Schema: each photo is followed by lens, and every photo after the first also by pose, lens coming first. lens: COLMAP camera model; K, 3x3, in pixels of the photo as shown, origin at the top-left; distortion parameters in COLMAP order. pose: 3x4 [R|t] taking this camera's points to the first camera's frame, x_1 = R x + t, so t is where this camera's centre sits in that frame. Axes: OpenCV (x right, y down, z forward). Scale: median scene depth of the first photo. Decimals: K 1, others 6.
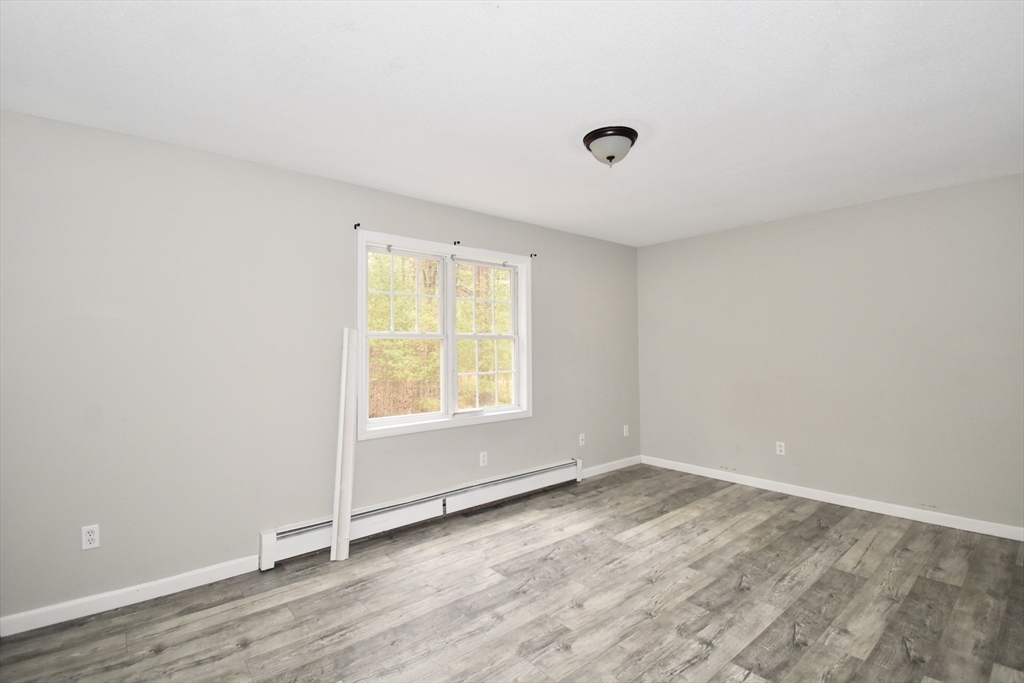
lens RADIAL K [[460.2, 0, 518.2], [0, 460.2, 338.1], [0, 0, 1]] dist [0.023214, -0.028181]
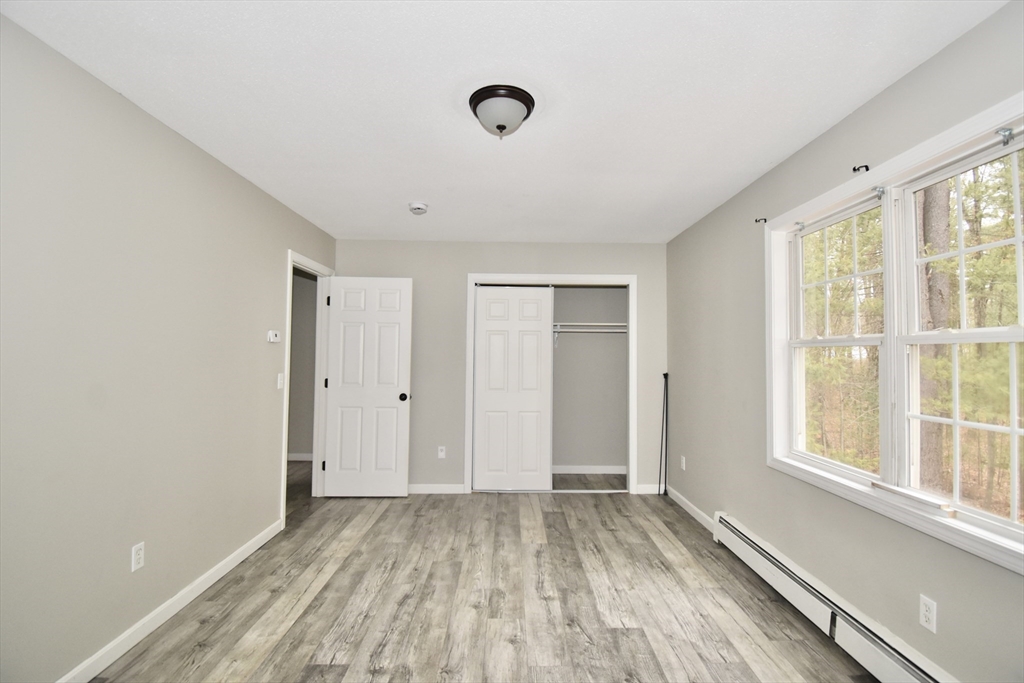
lens RADIAL K [[460.2, 0, 518.2], [0, 460.2, 338.1], [0, 0, 1]] dist [0.023214, -0.028181]
pose [[-0.628591, -0.026338, -0.777290, 0.906502], [0.011391, 0.999007, -0.043063, 0.022167], [0.777653, -0.035923, -0.627667, 1.708158]]
